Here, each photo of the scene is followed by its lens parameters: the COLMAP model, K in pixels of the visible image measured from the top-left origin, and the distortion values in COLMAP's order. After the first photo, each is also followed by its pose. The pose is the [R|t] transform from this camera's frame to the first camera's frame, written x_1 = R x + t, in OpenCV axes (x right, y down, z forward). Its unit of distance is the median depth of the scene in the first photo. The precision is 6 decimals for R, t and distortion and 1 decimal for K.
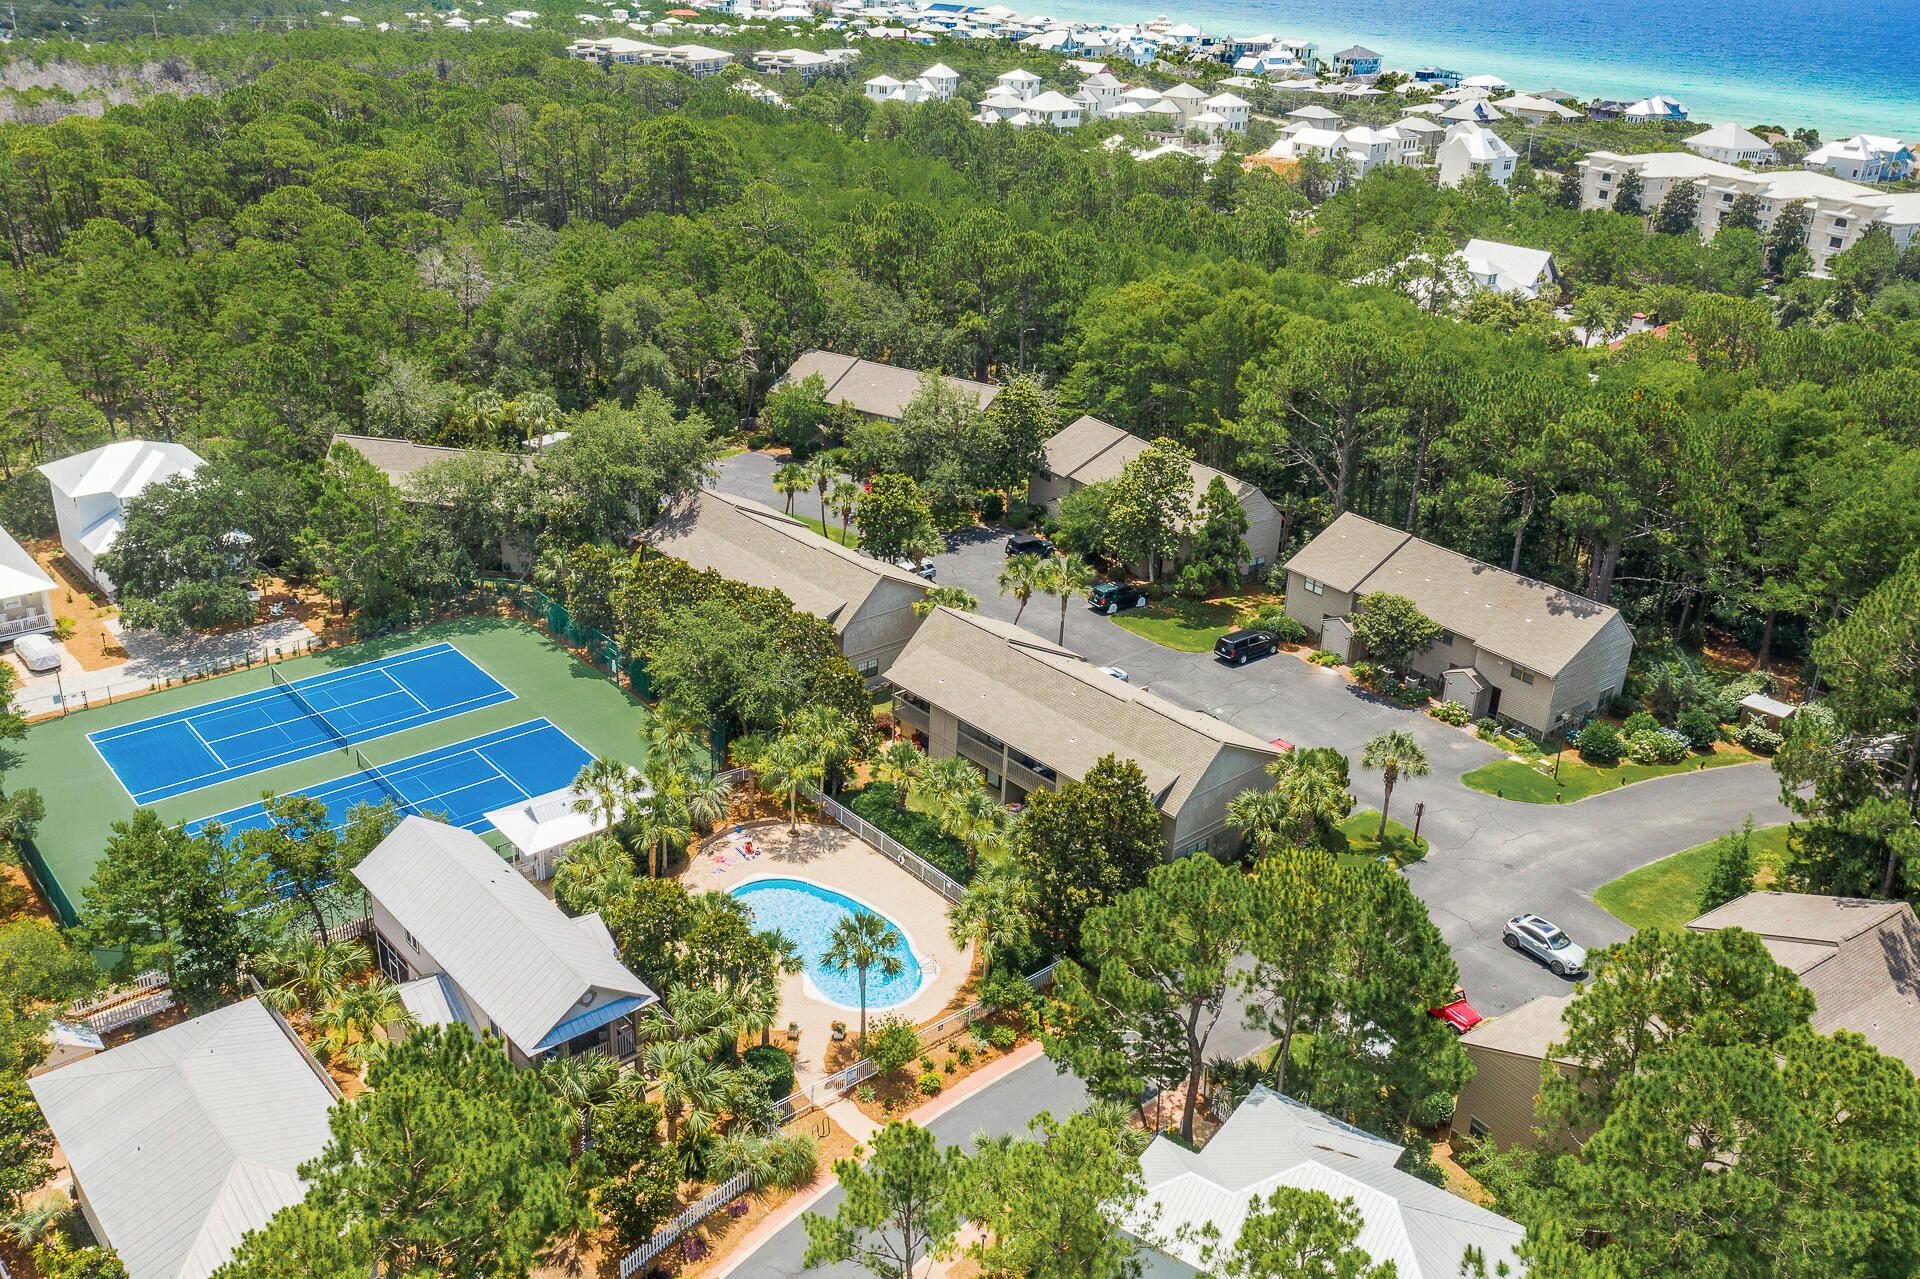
lens RADIAL K [[1587.4, 0, 960.0], [0, 1587.4, 639.5], [0, 0, 1]] dist [-0.011557, 0.011407]
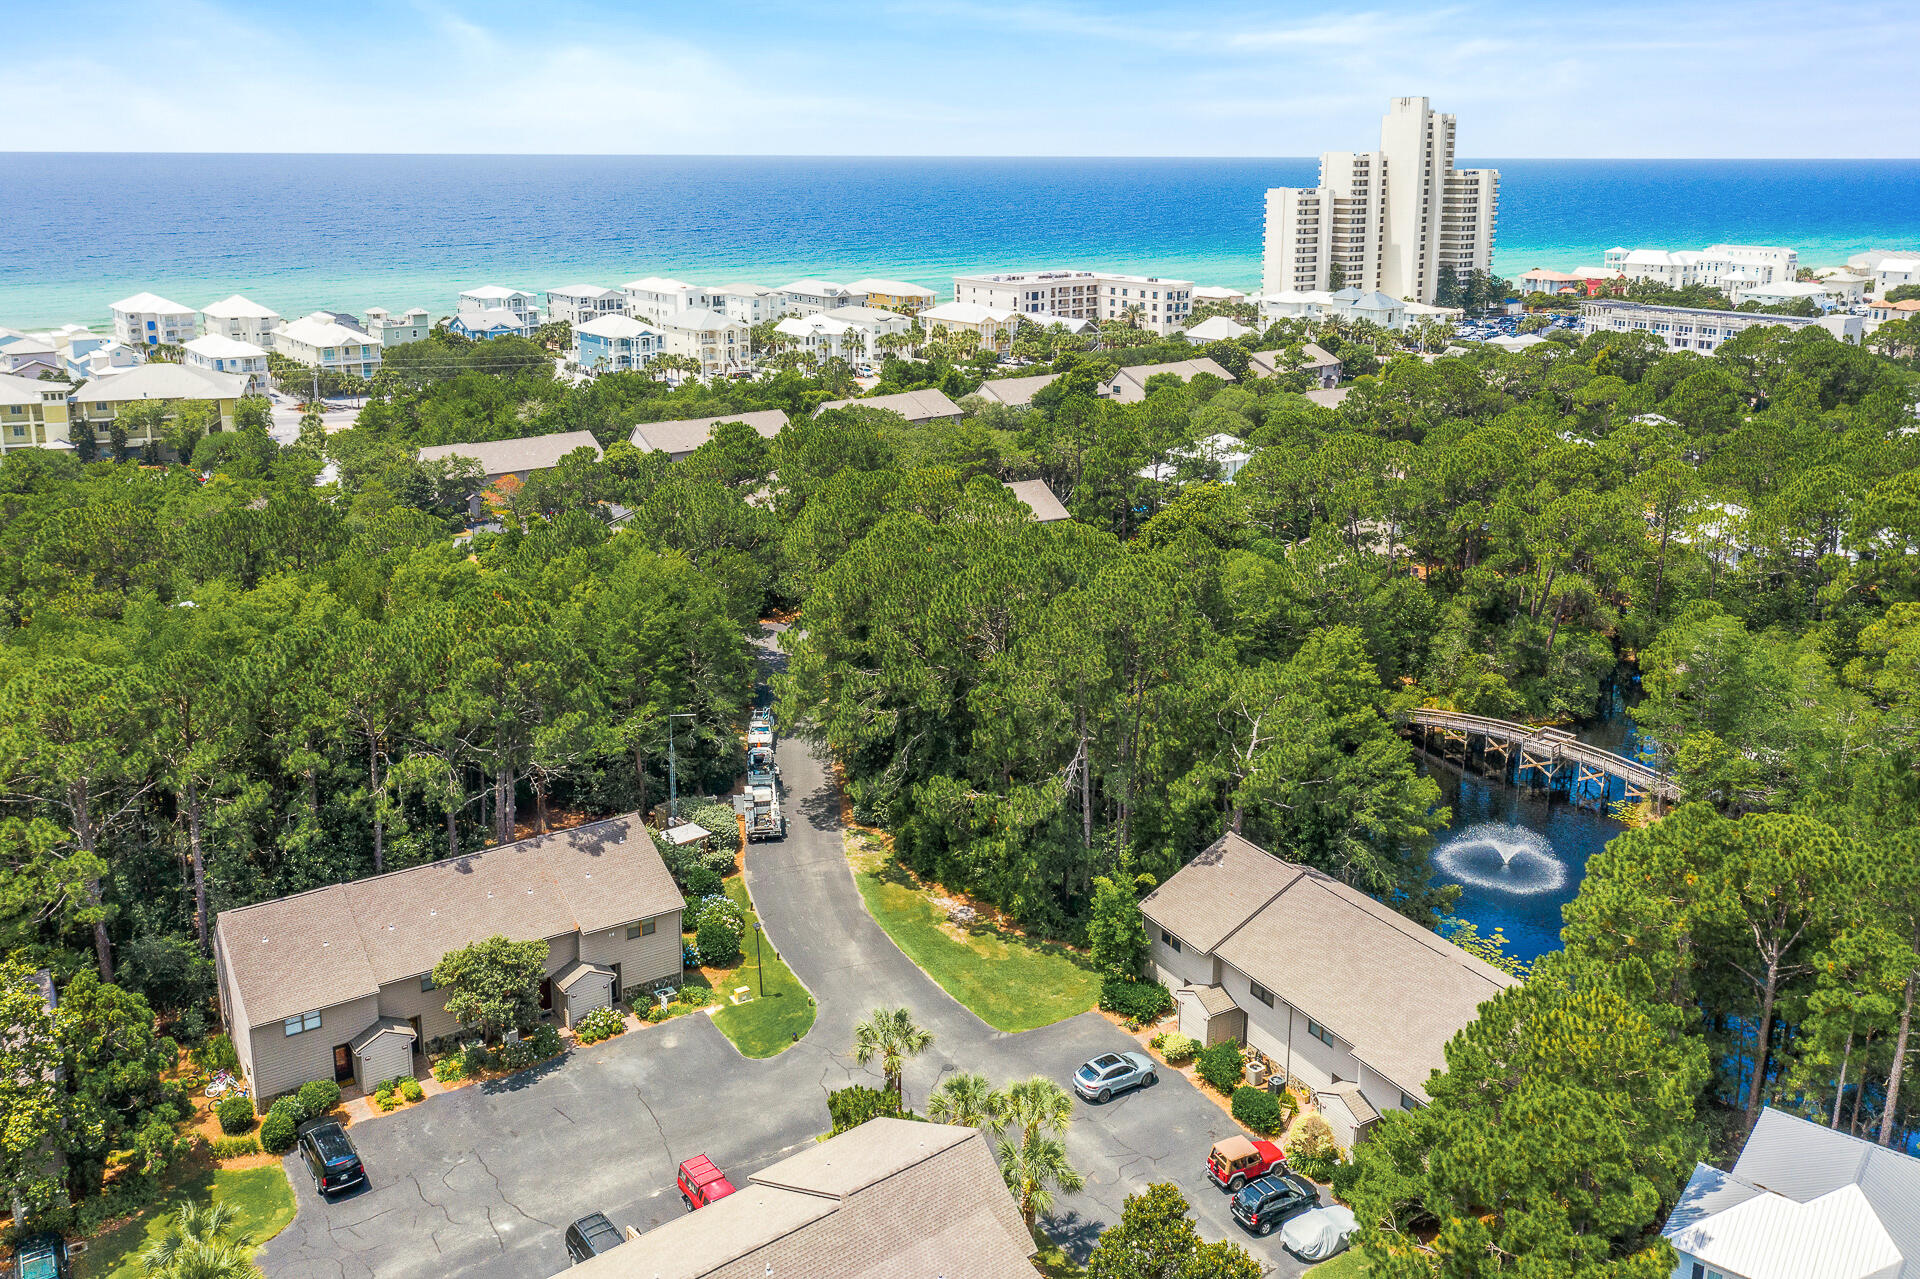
lens RADIAL K [[1553.3, 0, 940.3], [0, 1553.3, 487.8], [0, 0, 1]] dist [-0.005210, 0.003366]
pose [[0.064788, -0.241583, 0.968215, -0.263202], [0.398621, 0.895746, 0.196827, -0.201374], [-0.914825, 0.373199, 0.154334, 0.451445]]
